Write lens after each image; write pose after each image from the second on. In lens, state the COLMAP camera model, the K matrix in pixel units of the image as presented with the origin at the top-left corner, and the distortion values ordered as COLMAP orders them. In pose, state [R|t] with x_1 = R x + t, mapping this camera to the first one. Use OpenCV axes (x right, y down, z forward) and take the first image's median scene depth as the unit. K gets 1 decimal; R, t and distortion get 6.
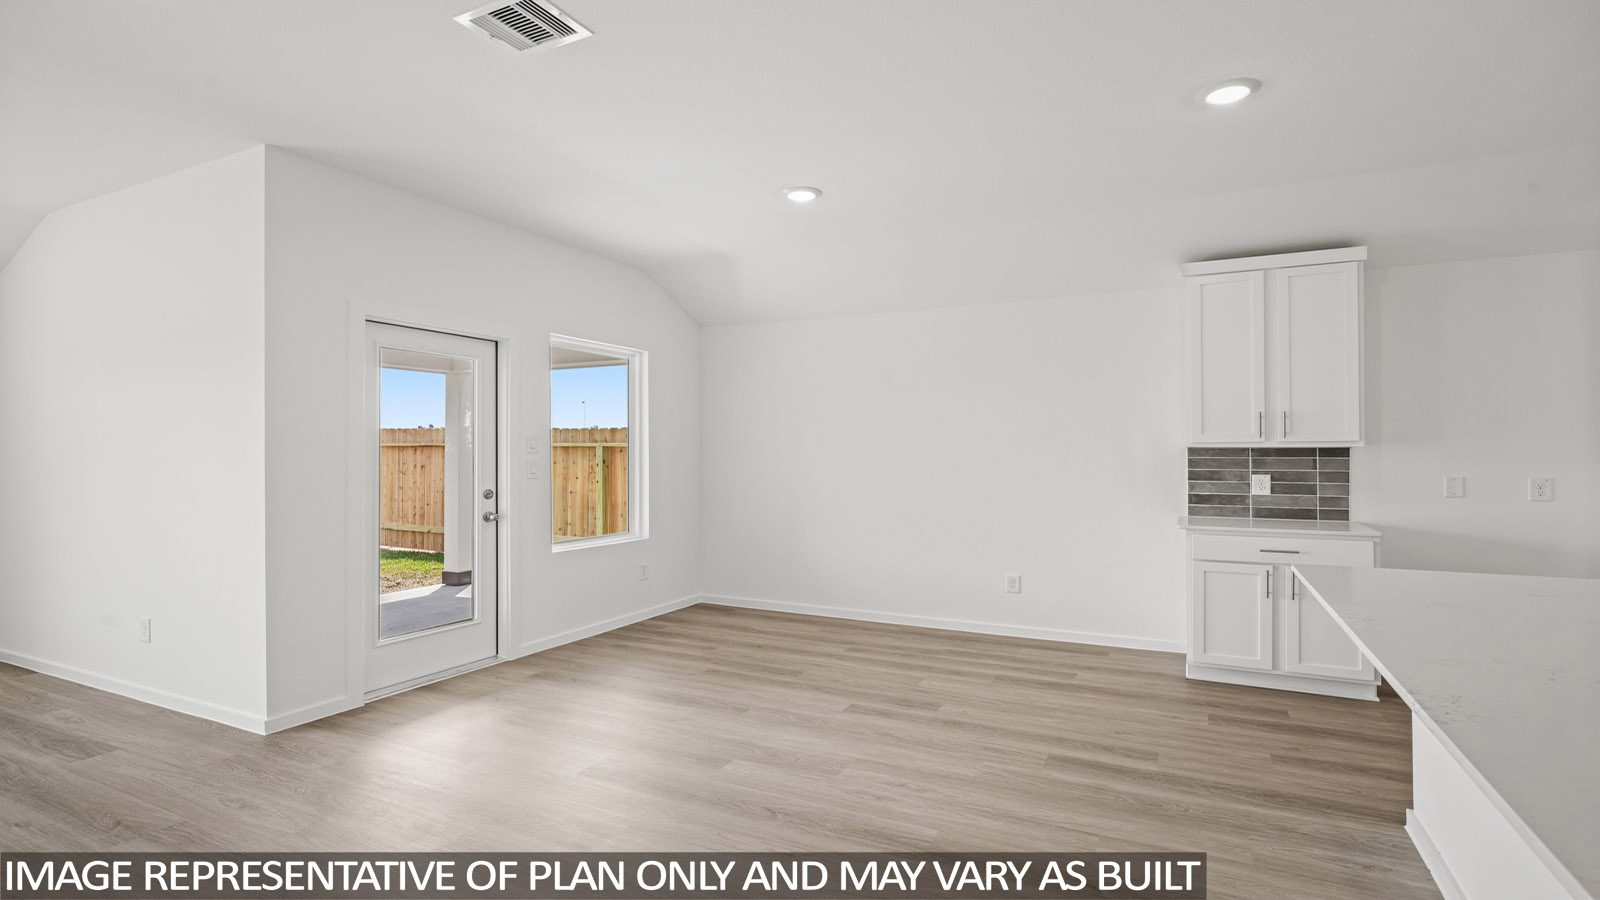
lens RADIAL K [[793.8, 0, 796.0], [0, 793.8, 445.3], [0, 0, 1]] dist [-0.004335, -0.000158]
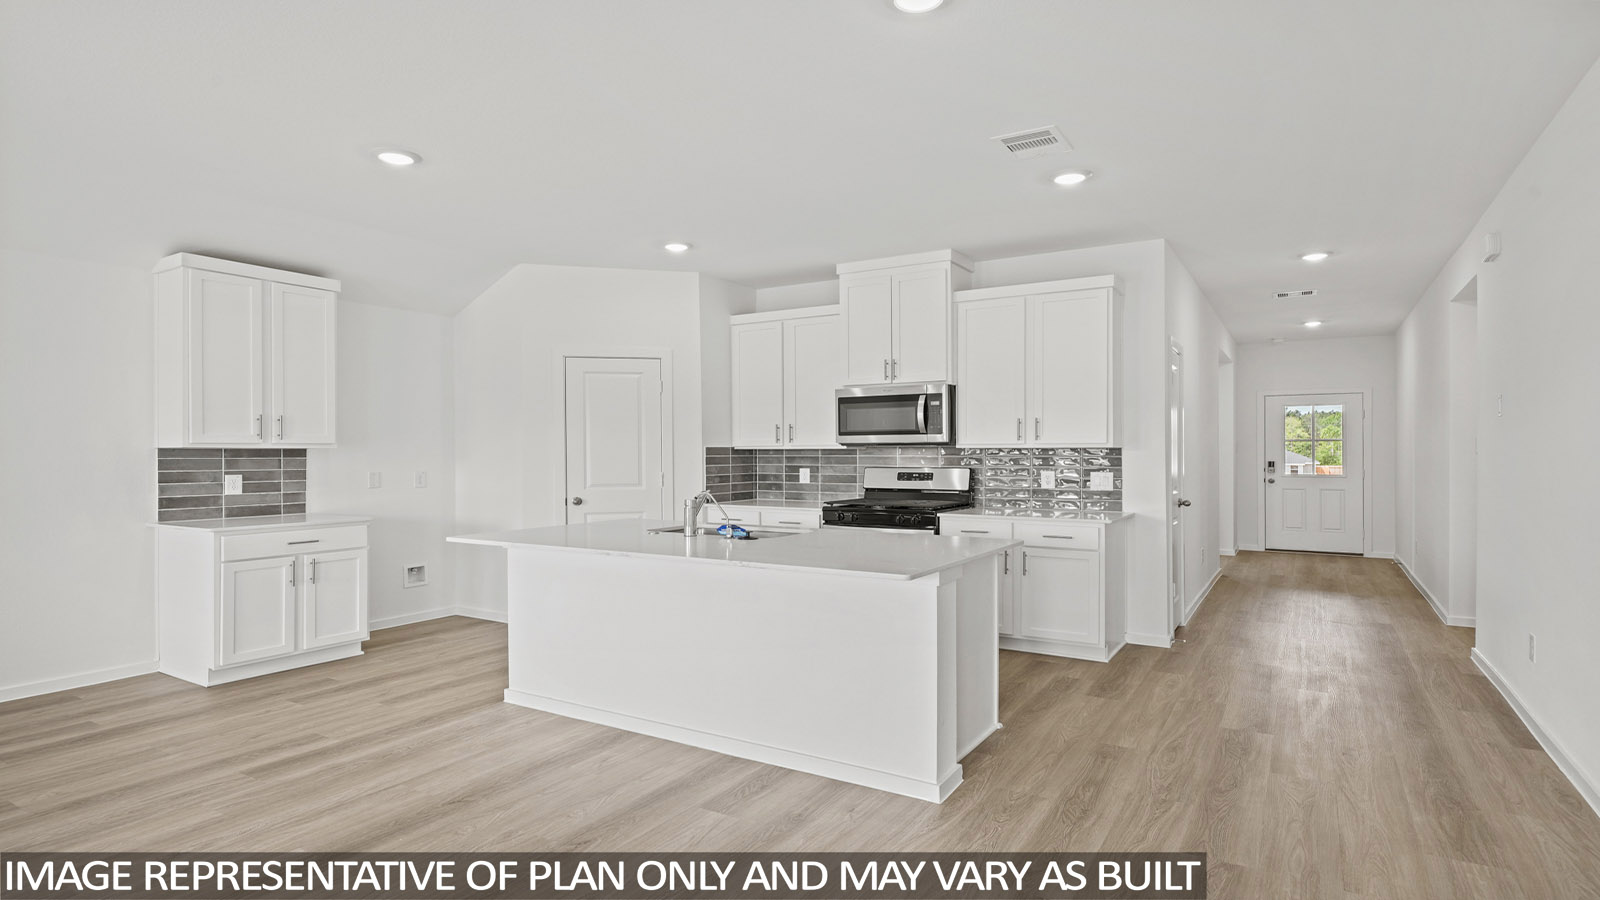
lens RADIAL K [[821.3, 0, 796.4], [0, 821.3, 447.9], [0, 0, 1]] dist [-0.002547, -0.000329]
pose [[0.063306, 0.015167, 0.997879, -0.427816], [0.006946, 0.999854, -0.015638, 0.024424], [-0.997970, 0.007921, 0.063191, 0.214722]]
